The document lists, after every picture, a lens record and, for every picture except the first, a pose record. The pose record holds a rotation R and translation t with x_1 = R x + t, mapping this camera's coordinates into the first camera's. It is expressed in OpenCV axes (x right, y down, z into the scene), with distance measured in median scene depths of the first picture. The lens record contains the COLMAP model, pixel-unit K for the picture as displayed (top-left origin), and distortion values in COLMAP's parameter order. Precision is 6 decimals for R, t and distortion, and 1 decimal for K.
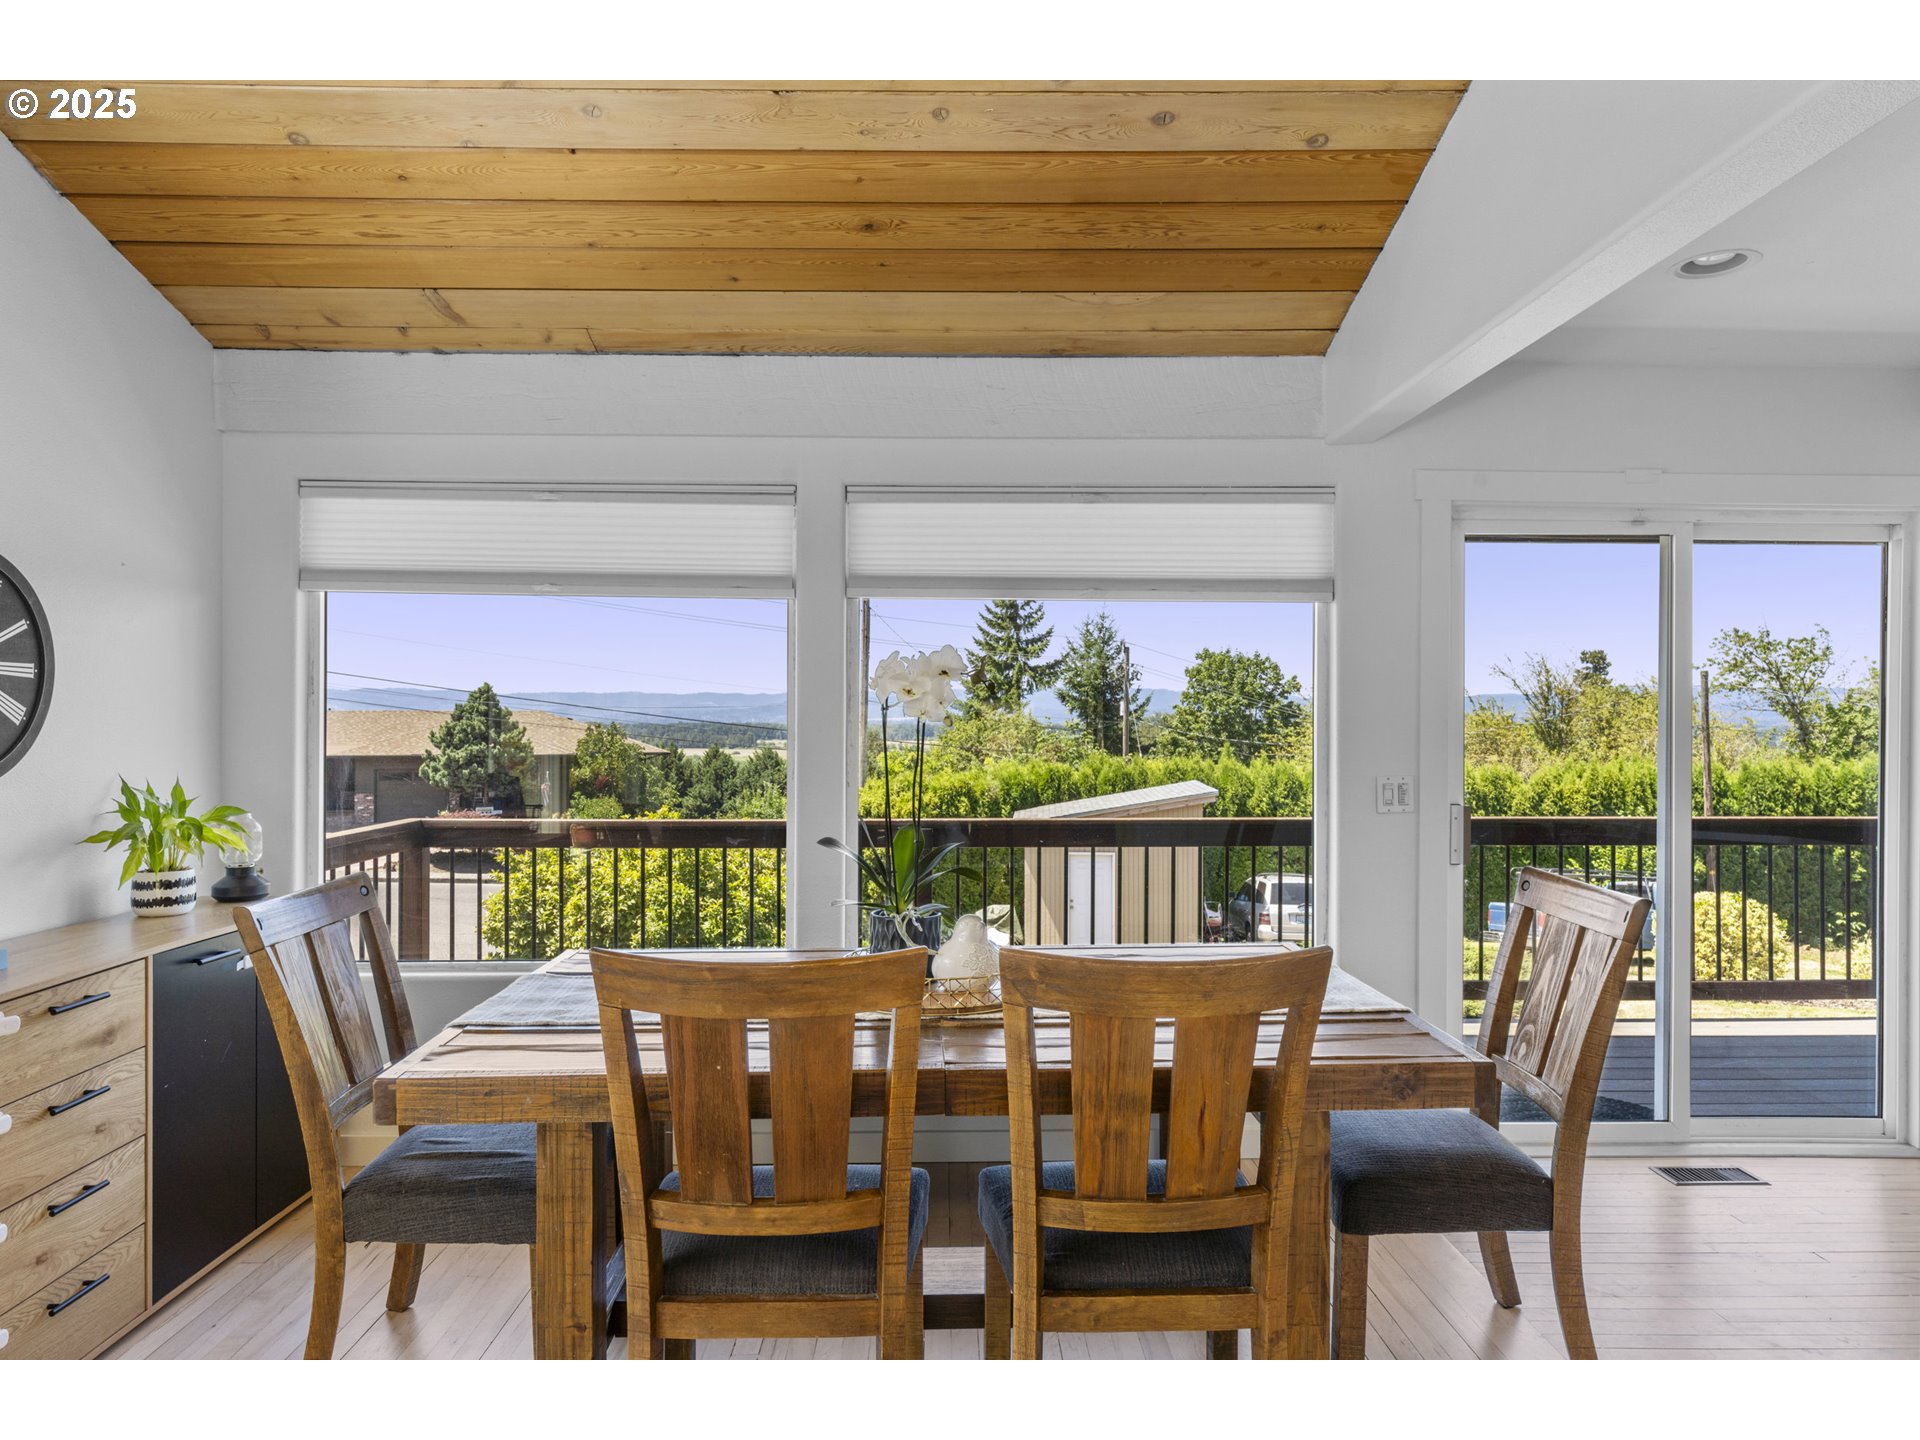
lens RADIAL K [[1197.9, 0, 960.0], [0, 1197.9, 720.0], [0, 0, 1]] dist [-0.006212, -0.002830]
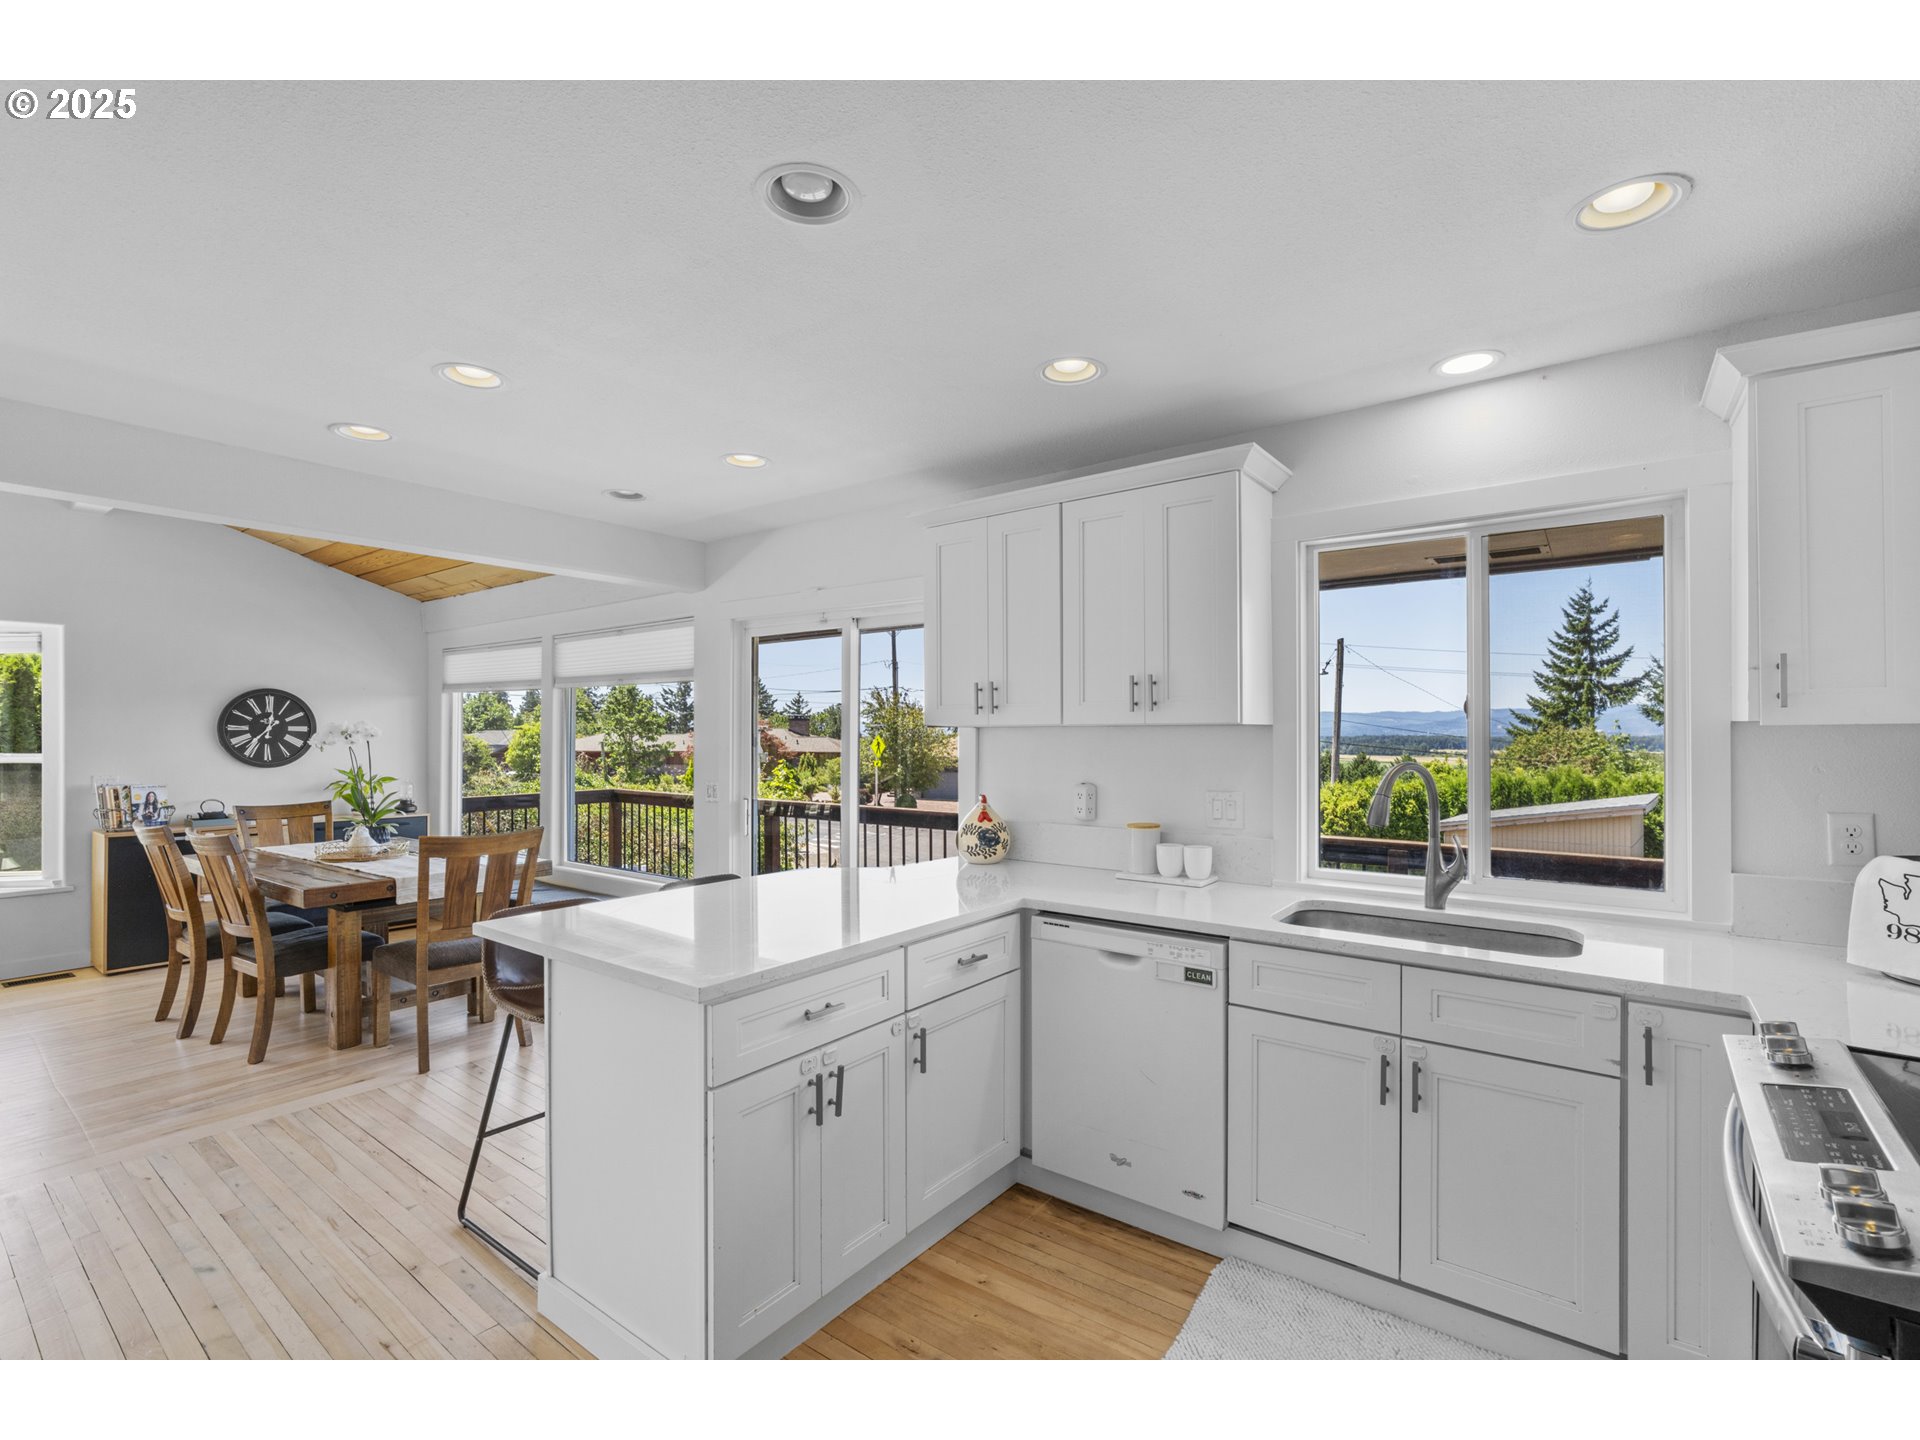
lens RADIAL K [[867.5, 0, 957.0], [0, 867.5, 729.4], [0, 0, 1]] dist [0.000886, 0.000589]
pose [[0.784005, -0.003647, -0.620744, 0.107595], [0.001029, 0.999989, -0.004575, -0.001630], [0.620754, 0.002948, 0.784000, 0.017389]]
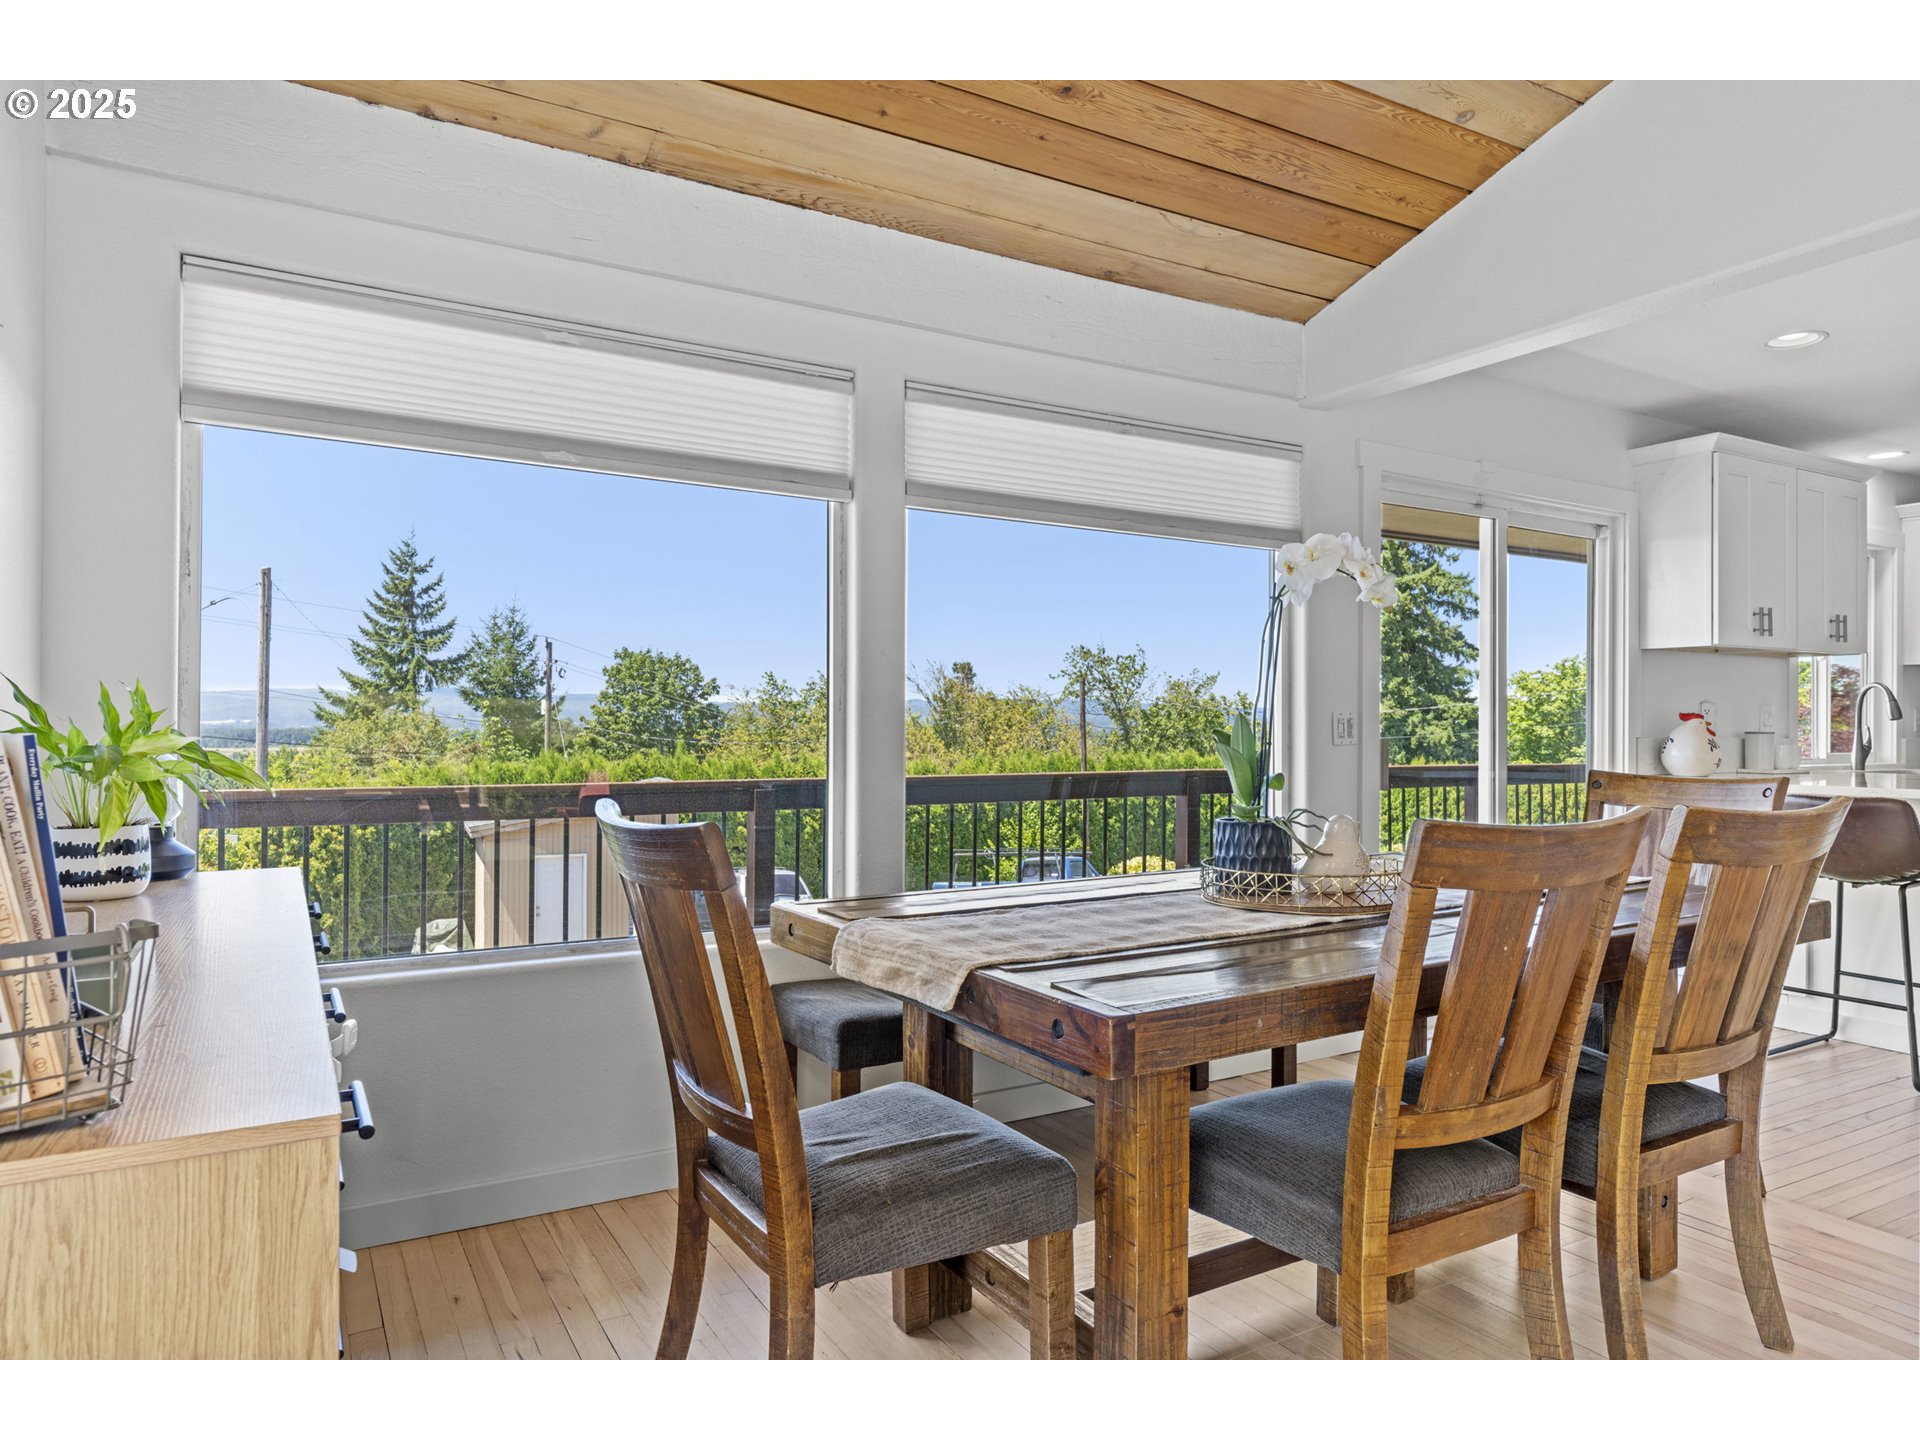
lens RADIAL K [[1197.9, 0, 960.0], [0, 1197.9, 720.0], [0, 0, 1]] dist [-0.006212, -0.002830]
pose [[0.874140, 0.005781, 0.485640, -0.036564], [-0.003595, 0.999979, -0.005432, 0.004583], [-0.485661, 0.003003, 0.874142, 0.015134]]
